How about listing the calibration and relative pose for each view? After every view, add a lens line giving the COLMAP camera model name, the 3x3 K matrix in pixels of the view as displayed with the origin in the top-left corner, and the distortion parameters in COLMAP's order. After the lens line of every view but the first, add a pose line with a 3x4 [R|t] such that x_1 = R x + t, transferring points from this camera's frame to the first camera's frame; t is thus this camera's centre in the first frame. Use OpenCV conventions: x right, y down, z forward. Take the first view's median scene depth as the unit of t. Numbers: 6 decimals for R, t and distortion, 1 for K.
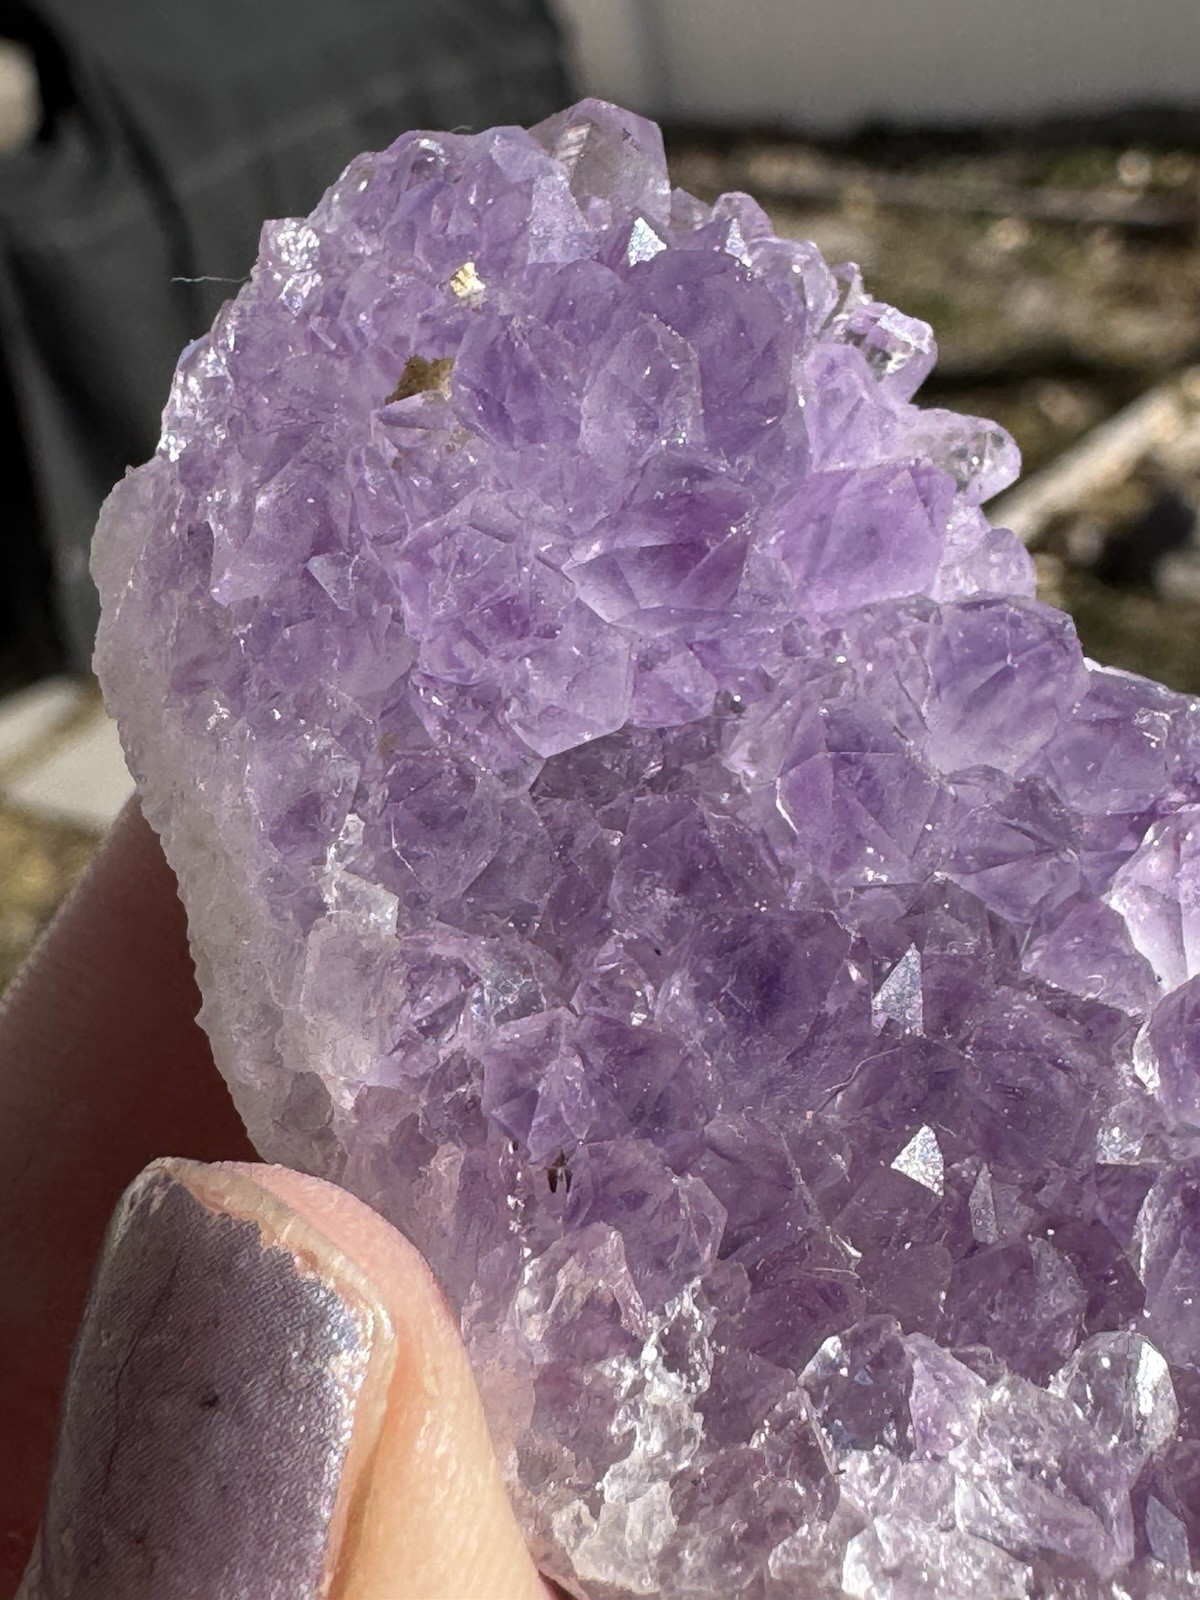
lens RADIAL K [[2258.3, 0, 603.0], [0, 2258.3, 687.3], [0, 0, 1]] dist [0.021276, -0.045543]
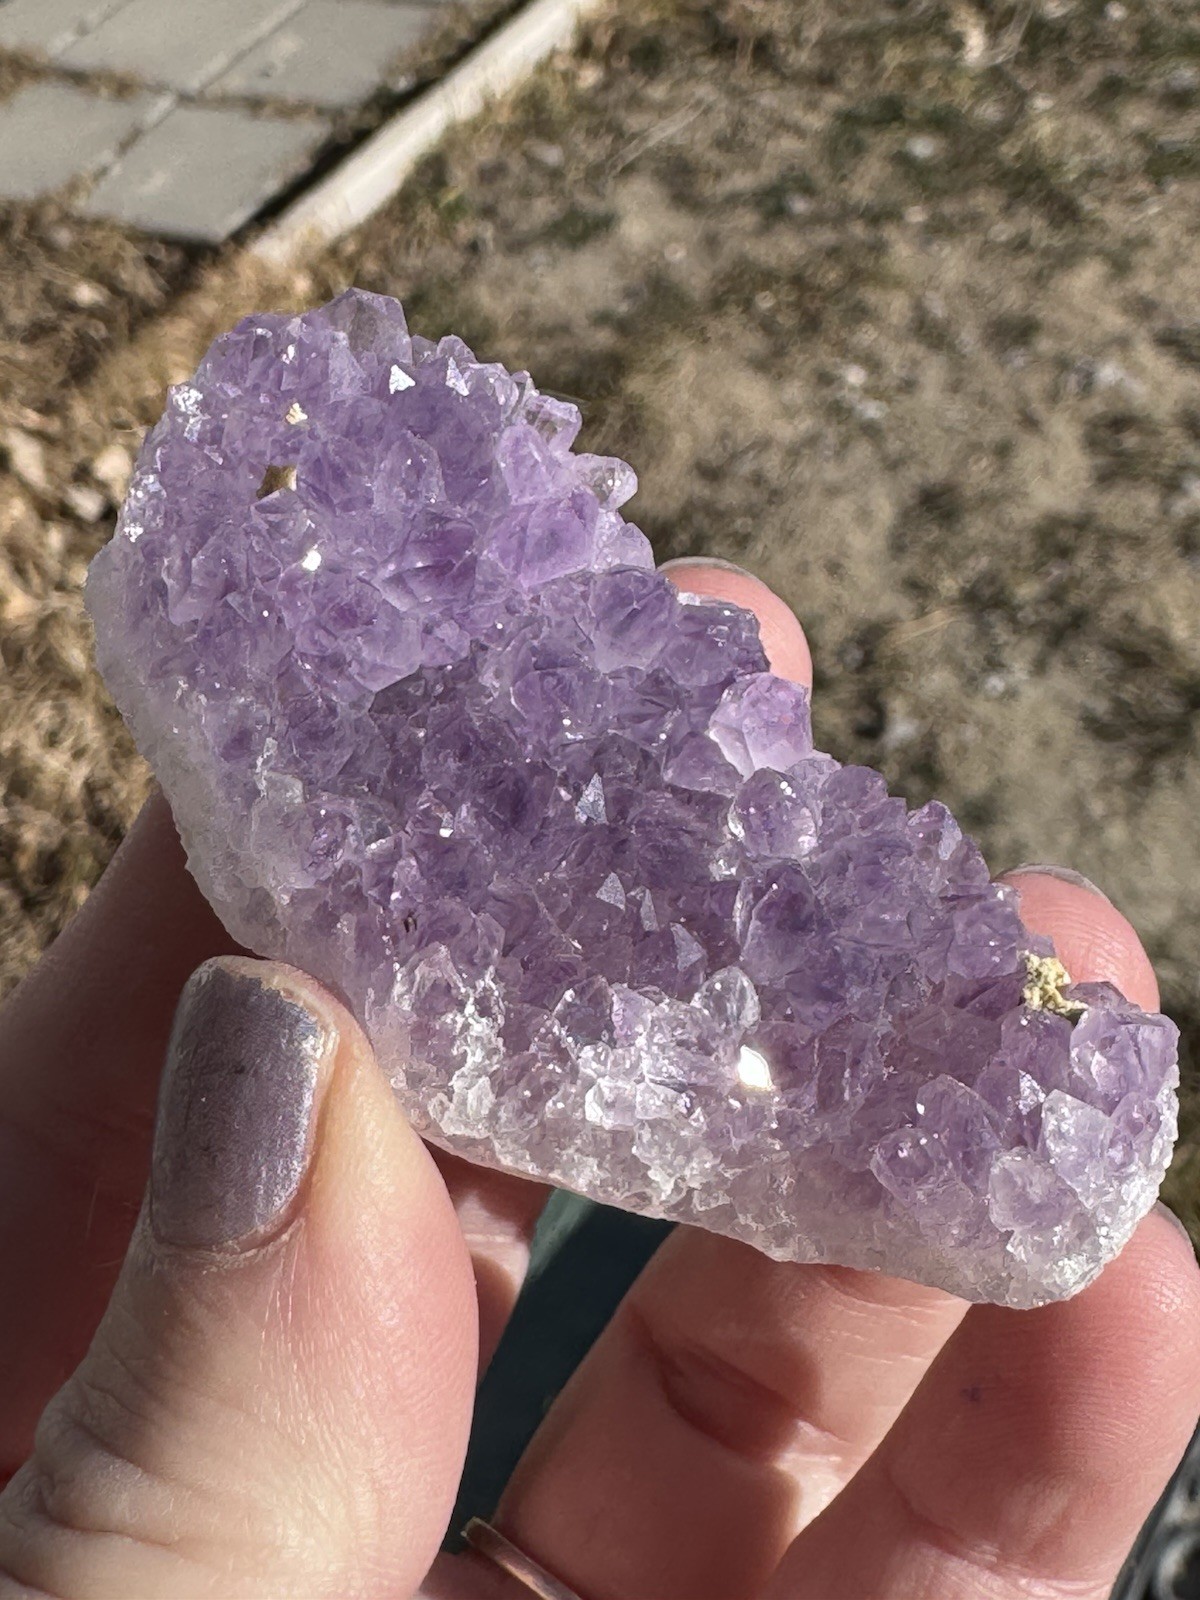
lens RADIAL K [[2278.7, 0, 620.4], [0, 2278.7, 684.8], [0, 0, 1]] dist [0.018522, -0.020174]
pose [[0.990149, -0.114889, 0.080029, 0.021646], [0.109789, 0.991797, 0.065467, -0.069077], [-0.086894, -0.056036, 0.994640, -0.769313]]
